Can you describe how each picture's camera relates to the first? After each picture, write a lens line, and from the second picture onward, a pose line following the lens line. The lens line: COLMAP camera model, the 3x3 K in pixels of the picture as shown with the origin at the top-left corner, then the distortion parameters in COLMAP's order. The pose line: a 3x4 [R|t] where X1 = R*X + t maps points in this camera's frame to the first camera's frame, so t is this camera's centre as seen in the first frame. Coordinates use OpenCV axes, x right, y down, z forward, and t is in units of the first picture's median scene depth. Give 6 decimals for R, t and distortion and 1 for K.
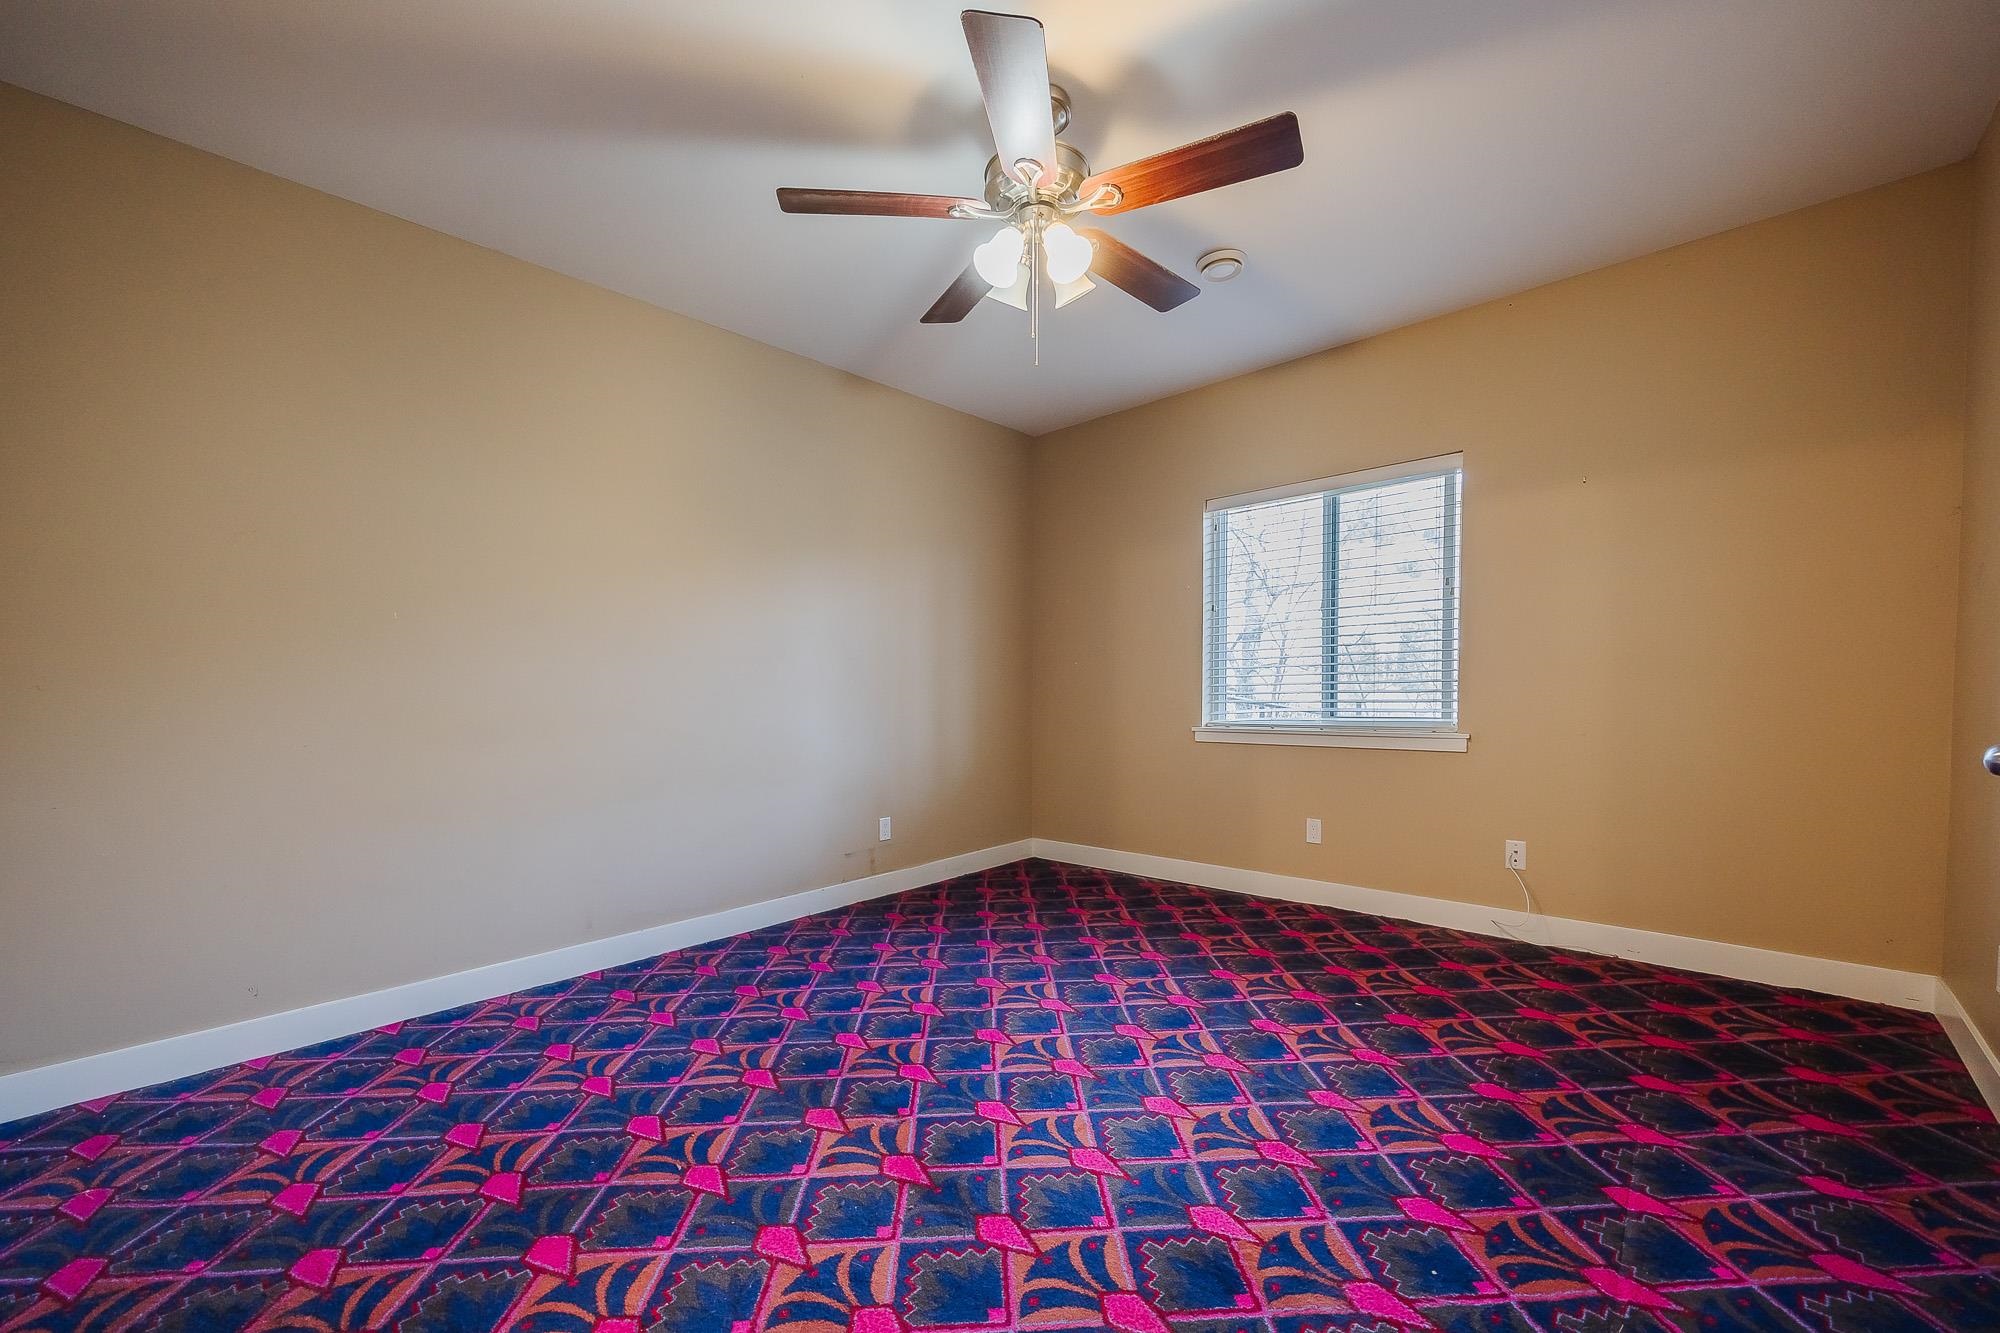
lens RADIAL K [[765.5, 0, 1001.9], [0, 765.5, 679.9], [0, 0, 1]] dist [-0.006838, 0.000112]
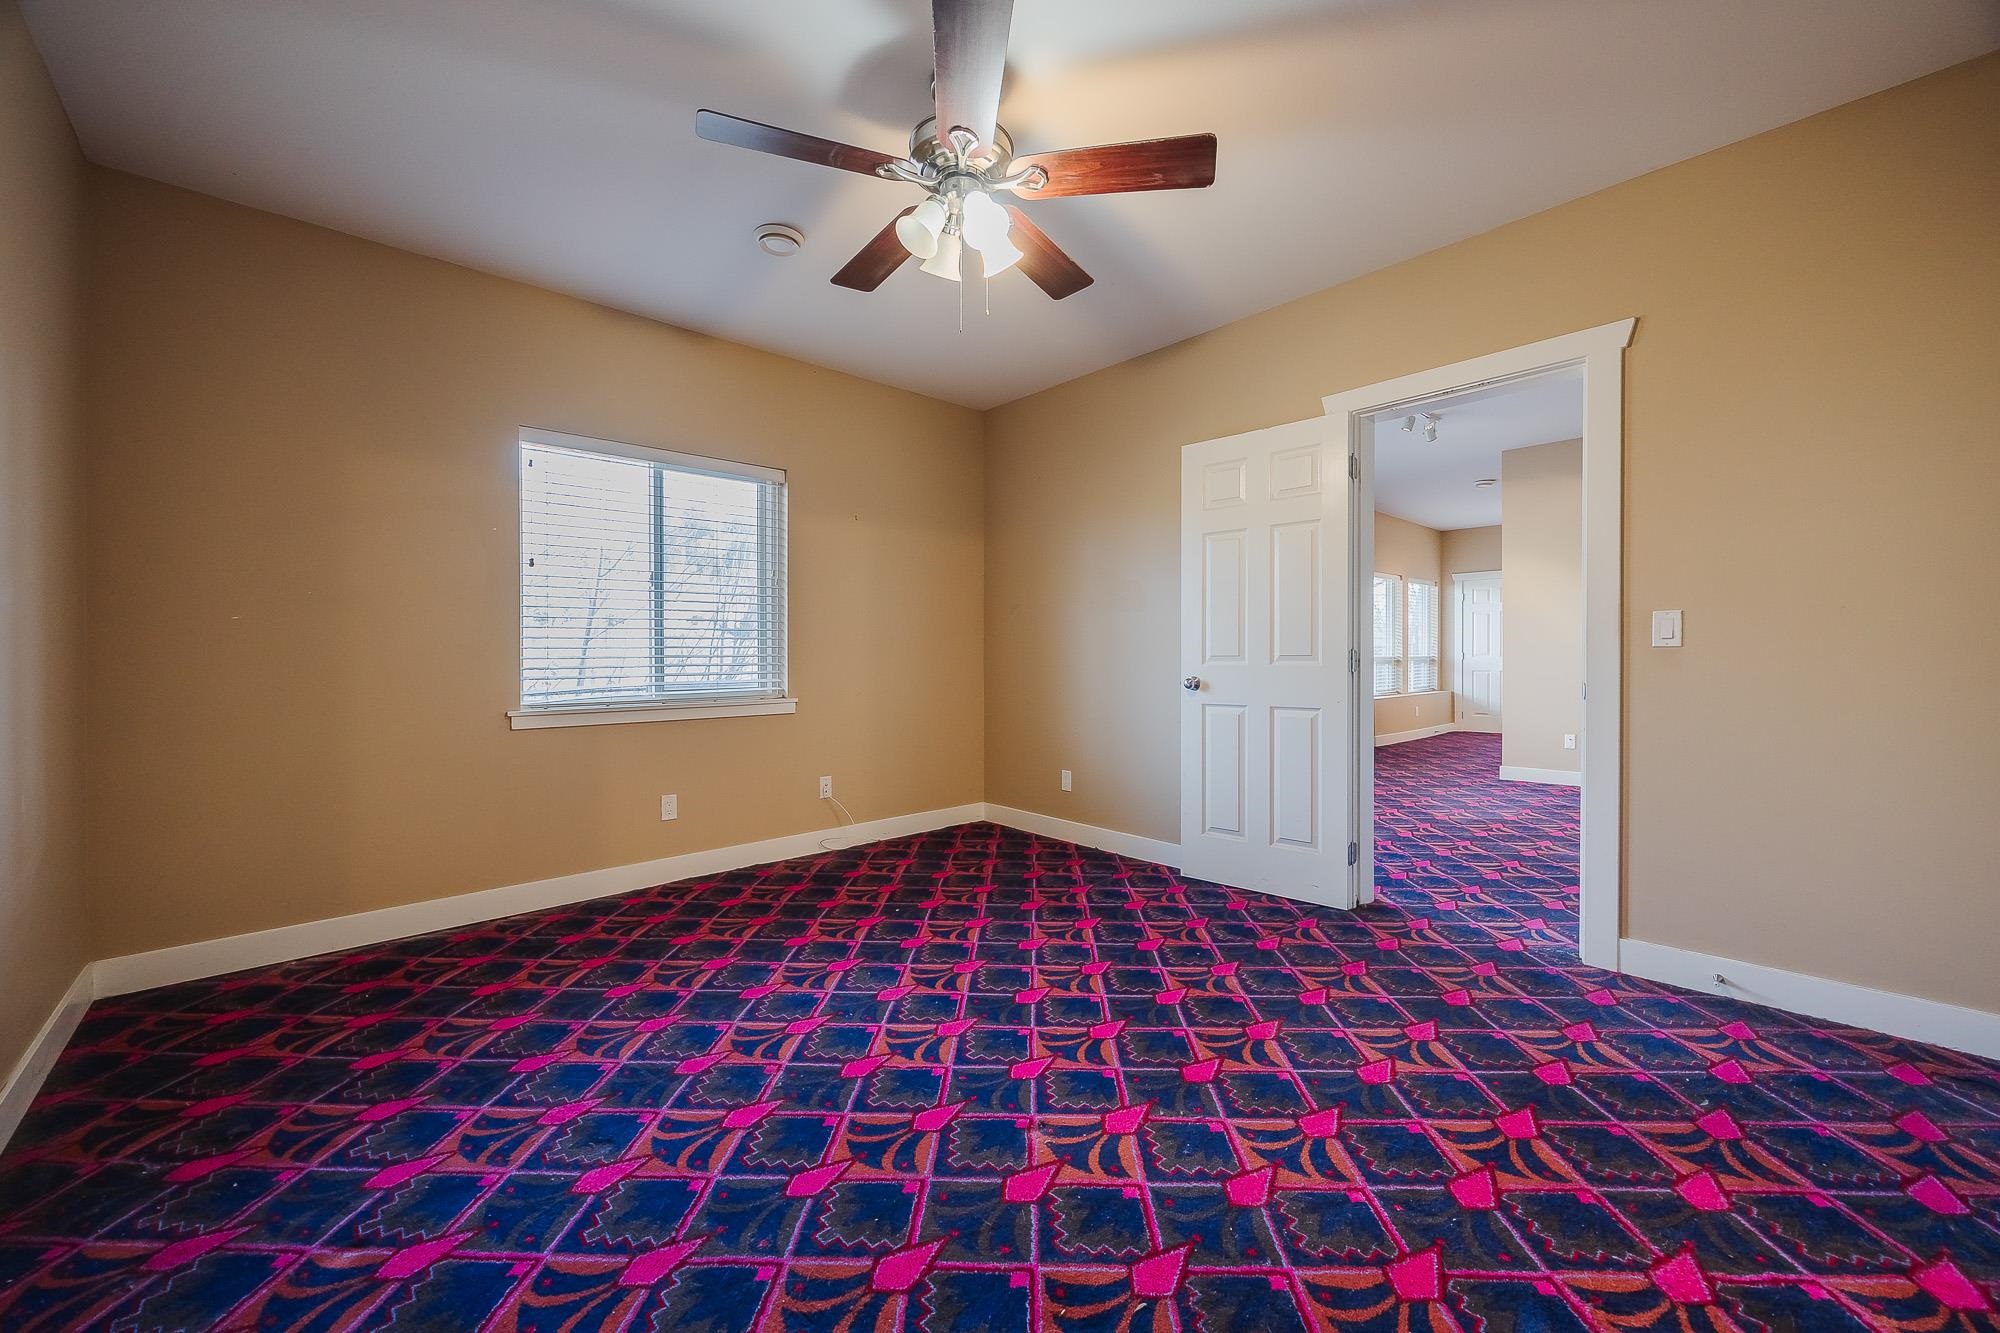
lens RADIAL K [[765.5, 0, 1000.1], [0, 765.5, 657.5], [0, 0, 1]] dist [-0.006838, 0.000112]
pose [[0.079005, 0.017595, 0.996719, -0.574905], [-0.007864, 0.999824, -0.017026, 0.019987], [-0.996843, -0.006493, 0.079130, 0.535203]]
